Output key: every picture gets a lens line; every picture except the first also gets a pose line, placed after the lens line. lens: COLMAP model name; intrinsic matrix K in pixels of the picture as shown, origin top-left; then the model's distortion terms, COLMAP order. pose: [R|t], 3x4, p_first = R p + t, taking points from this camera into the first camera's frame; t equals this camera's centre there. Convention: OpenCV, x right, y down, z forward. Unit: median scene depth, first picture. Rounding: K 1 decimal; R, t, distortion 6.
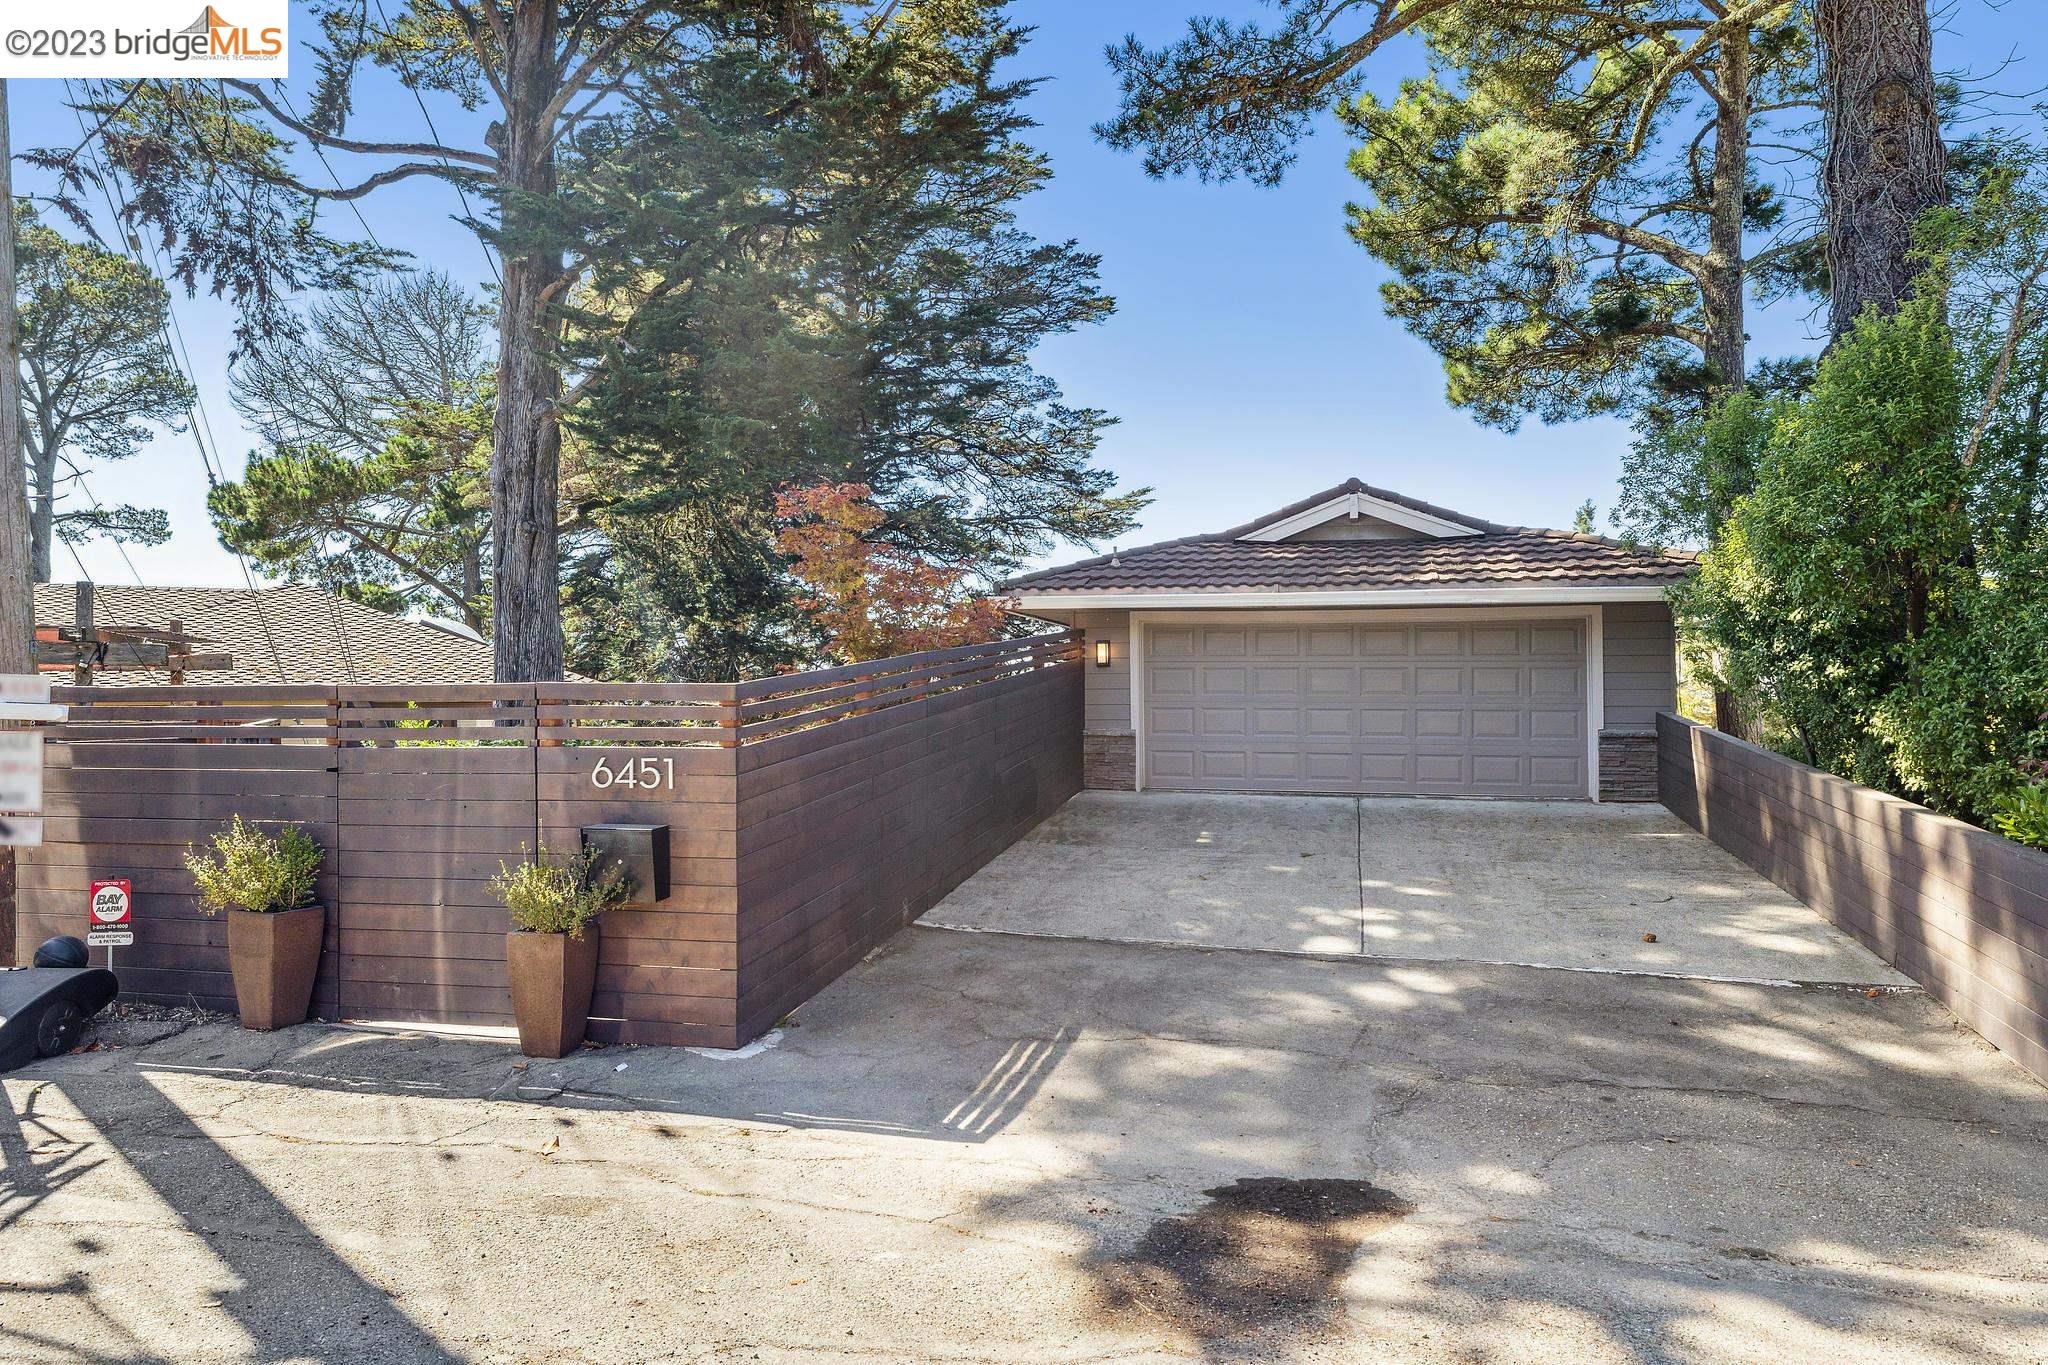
lens RADIAL K [[1280.2, 0, 1025.8], [0, 1280.2, 681.1], [0, 0, 1]] dist [0.004663, 0.000763]
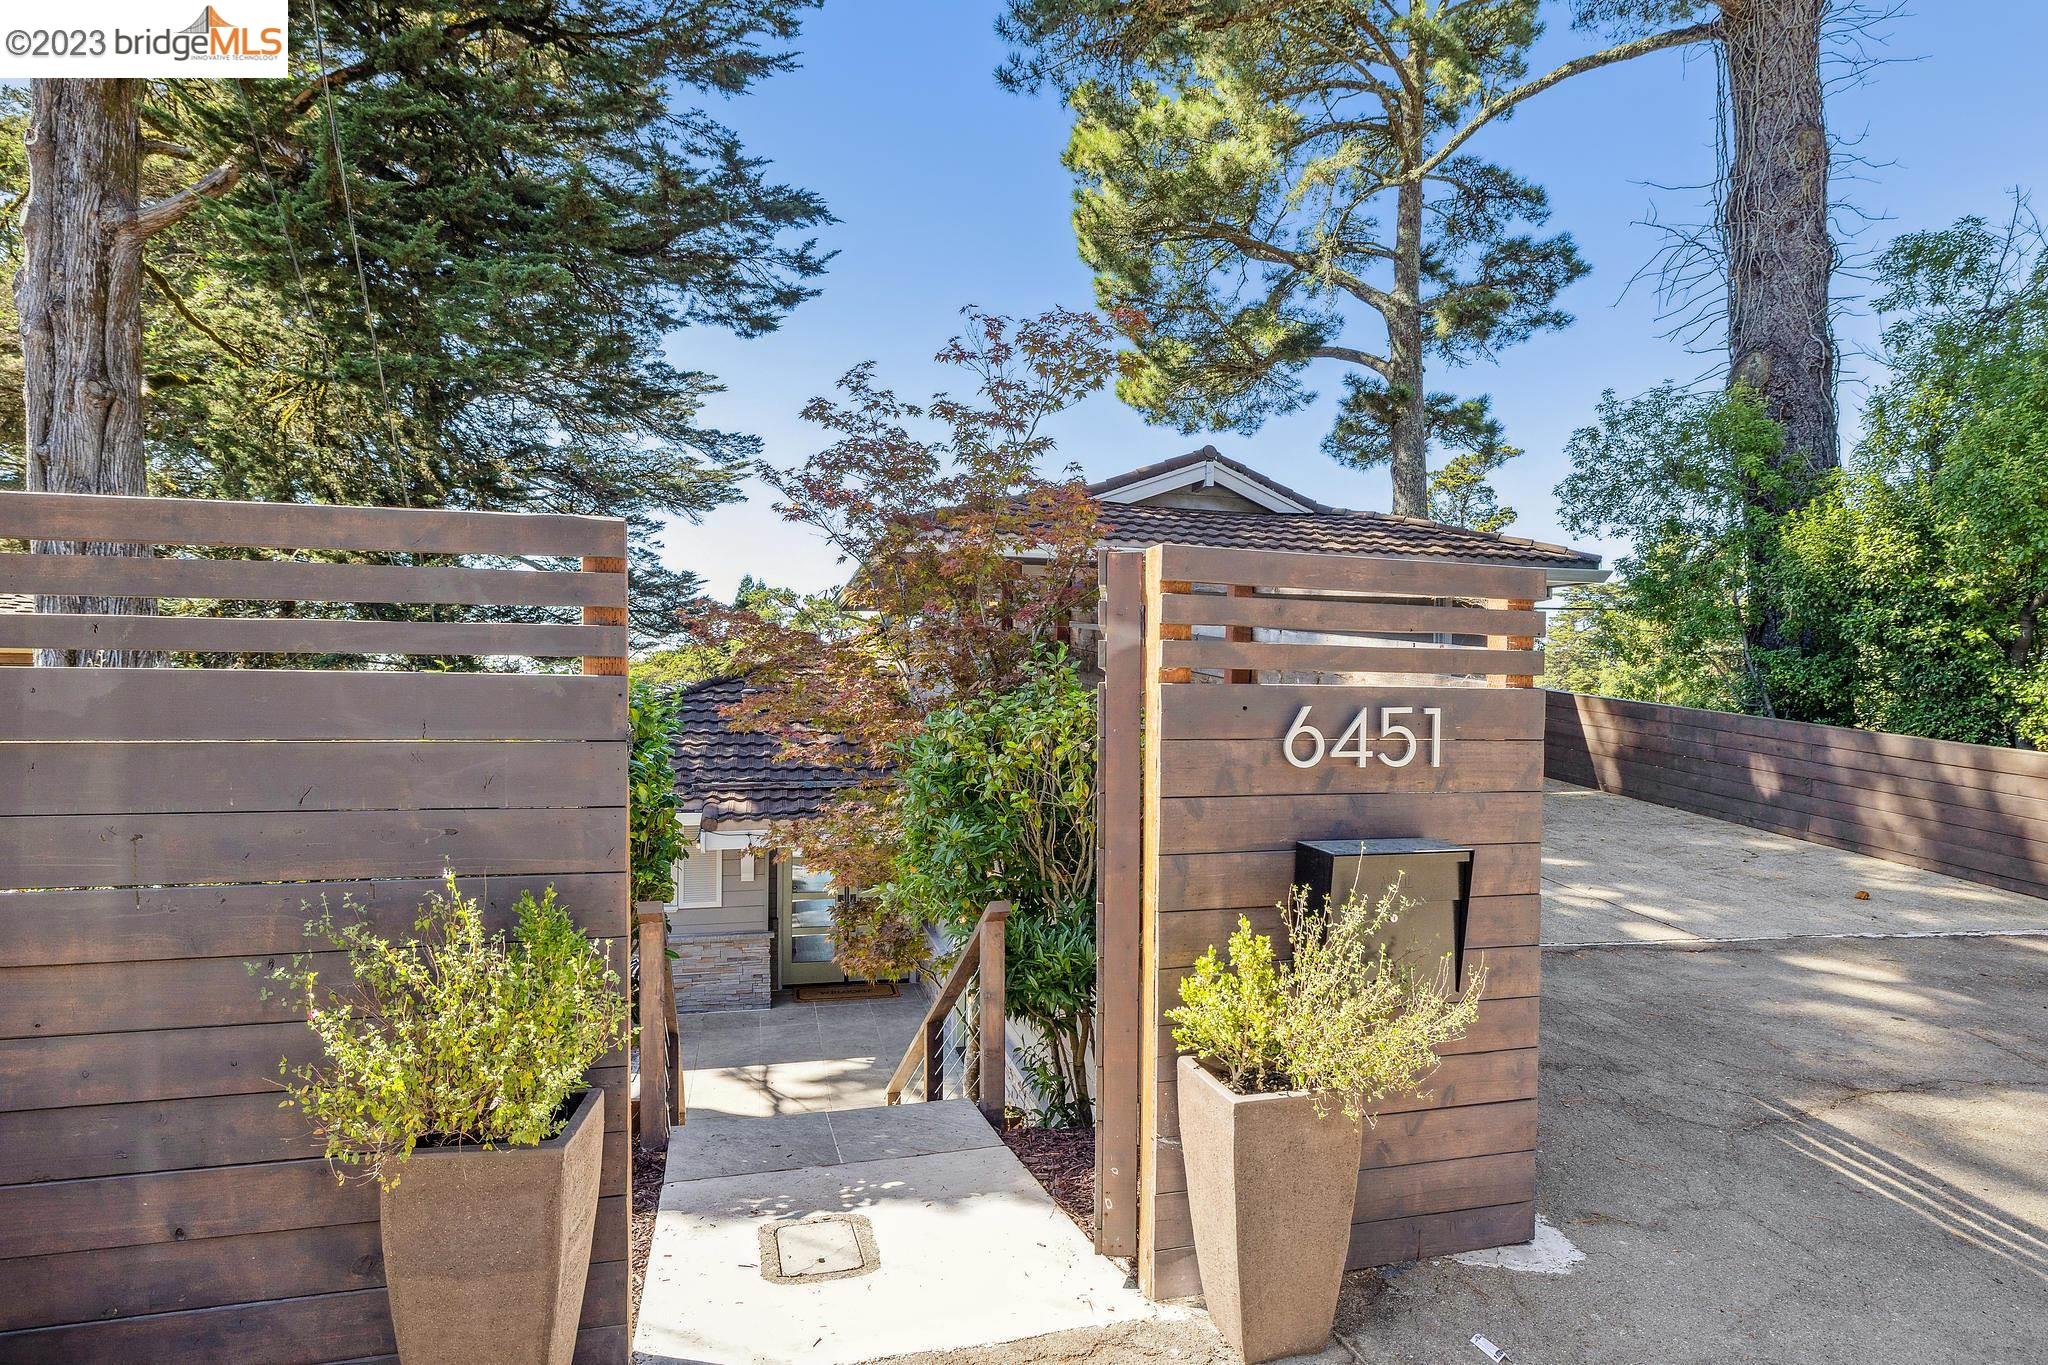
lens RADIAL K [[1108.4, 0, 1039.4], [0, 1108.4, 721.5], [0, 0, 1]] dist [-0.002064, -0.000818]
pose [[0.881888, -0.002275, 0.471454, -0.261564], [-0.020367, 0.998871, 0.042919, 0.021007], [-0.471019, -0.047452, 0.880846, 0.287540]]
